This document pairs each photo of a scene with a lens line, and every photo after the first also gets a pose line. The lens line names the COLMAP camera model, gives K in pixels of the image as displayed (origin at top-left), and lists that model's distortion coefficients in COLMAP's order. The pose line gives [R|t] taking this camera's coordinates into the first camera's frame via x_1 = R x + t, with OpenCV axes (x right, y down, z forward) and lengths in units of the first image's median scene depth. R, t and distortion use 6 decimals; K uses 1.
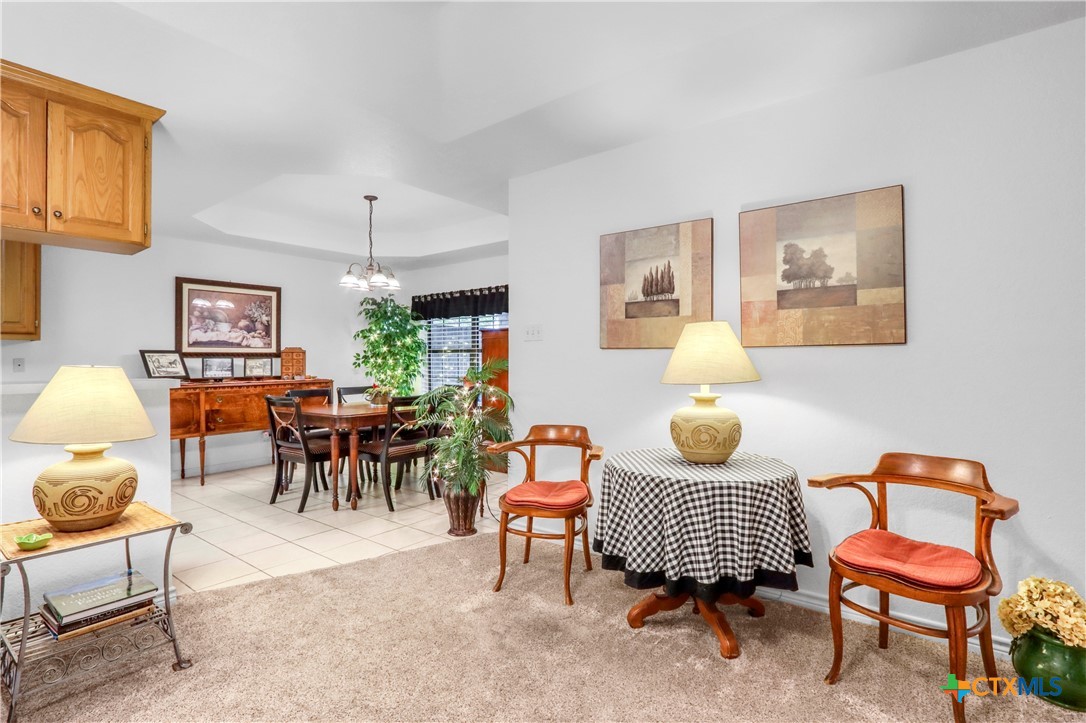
lens RADIAL K [[522.5, 0, 524.9], [0, 522.5, 354.6], [0, 0, 1]] dist [-0.013304, 0.004327]
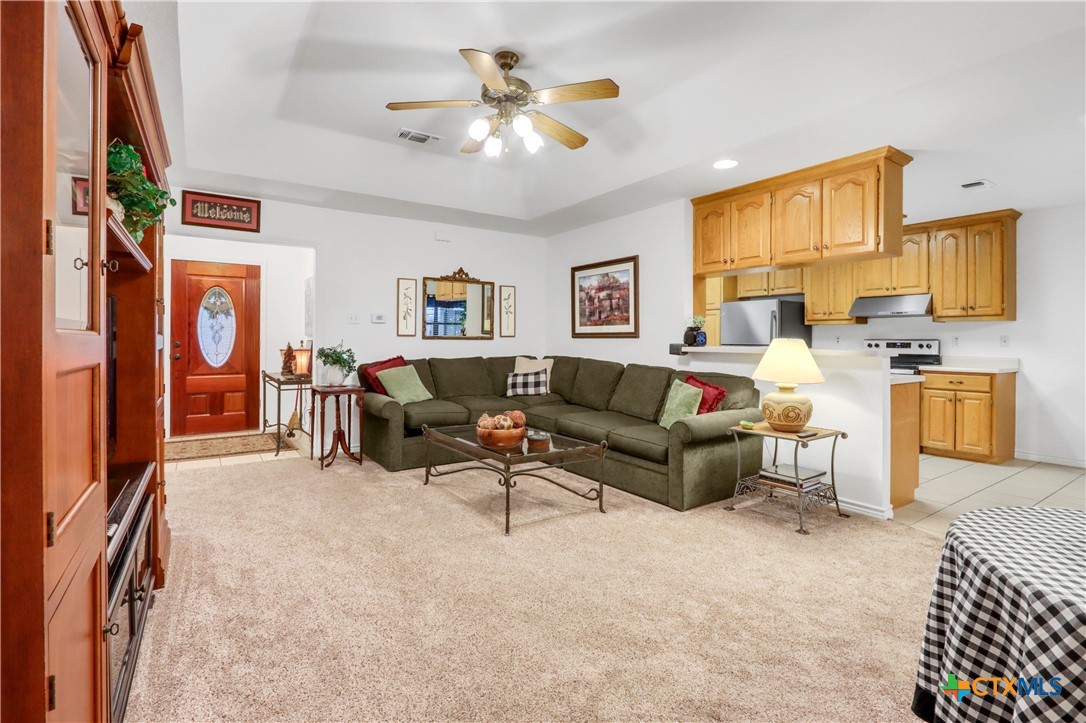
lens RADIAL K [[522.5, 0, 548.0], [0, 522.5, 343.4], [0, 0, 1]] dist [-0.013304, 0.004327]
pose [[-0.294361, 0.013927, -0.955593, 0.468015], [0.005165, 0.999902, 0.012981, 0.004304], [0.955680, -0.001115, -0.294404, 0.320670]]
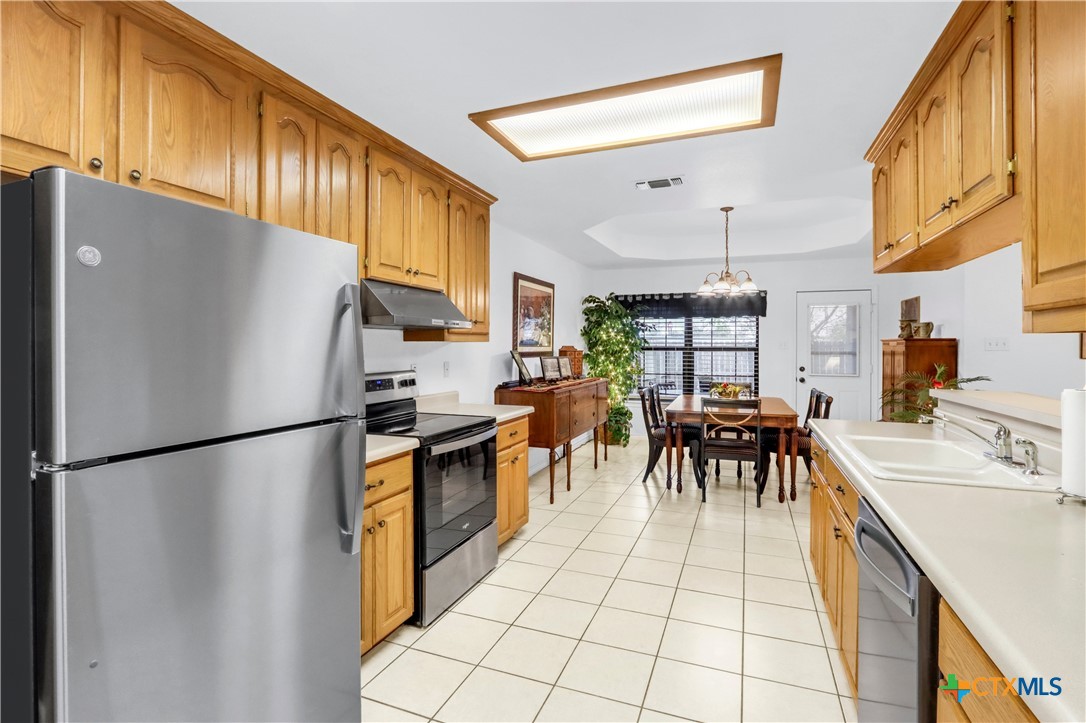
lens RADIAL K [[522.5, 0, 528.0], [0, 522.5, 346.5], [0, 0, 1]] dist [-0.013304, 0.004327]
pose [[0.963803, 0.009587, 0.266443, -1.050166], [-0.011674, 0.999912, 0.006252, -0.023885], [-0.266360, -0.009136, 0.963830, 0.091262]]
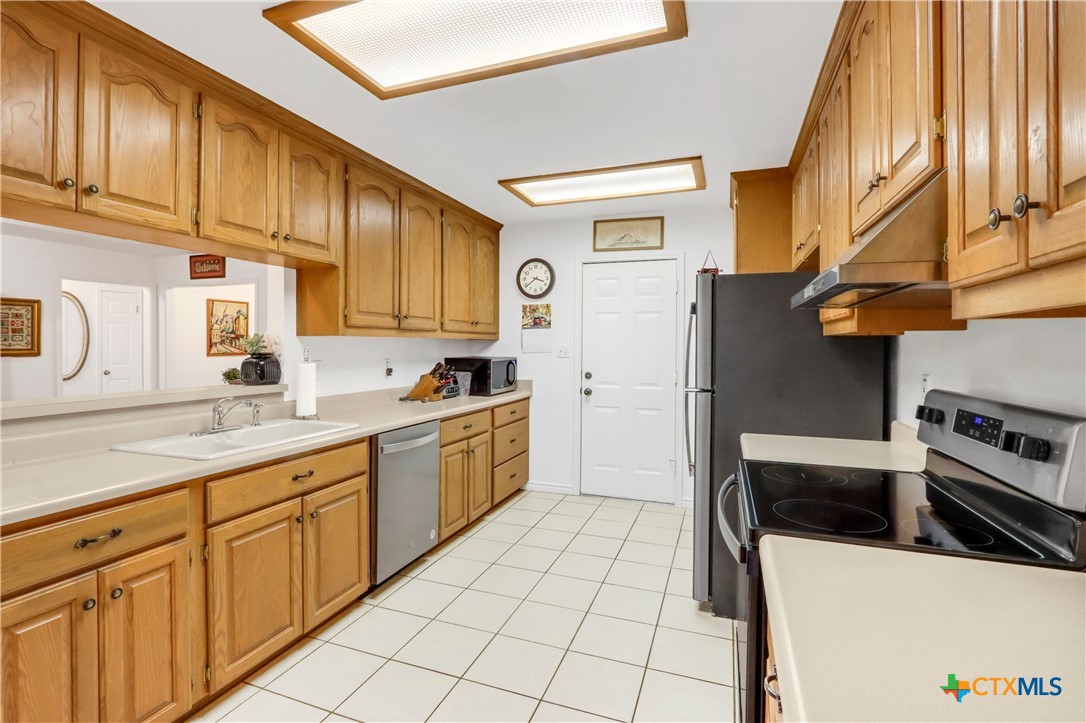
lens RADIAL K [[522.5, 0, 521.0], [0, 522.5, 348.1], [0, 0, 1]] dist [-0.013304, 0.004327]
pose [[-0.959220, 0.006947, -0.282574, -0.727899], [0.007862, 0.999967, -0.002104, -0.014248], [0.282550, -0.004240, -0.959243, 0.989478]]
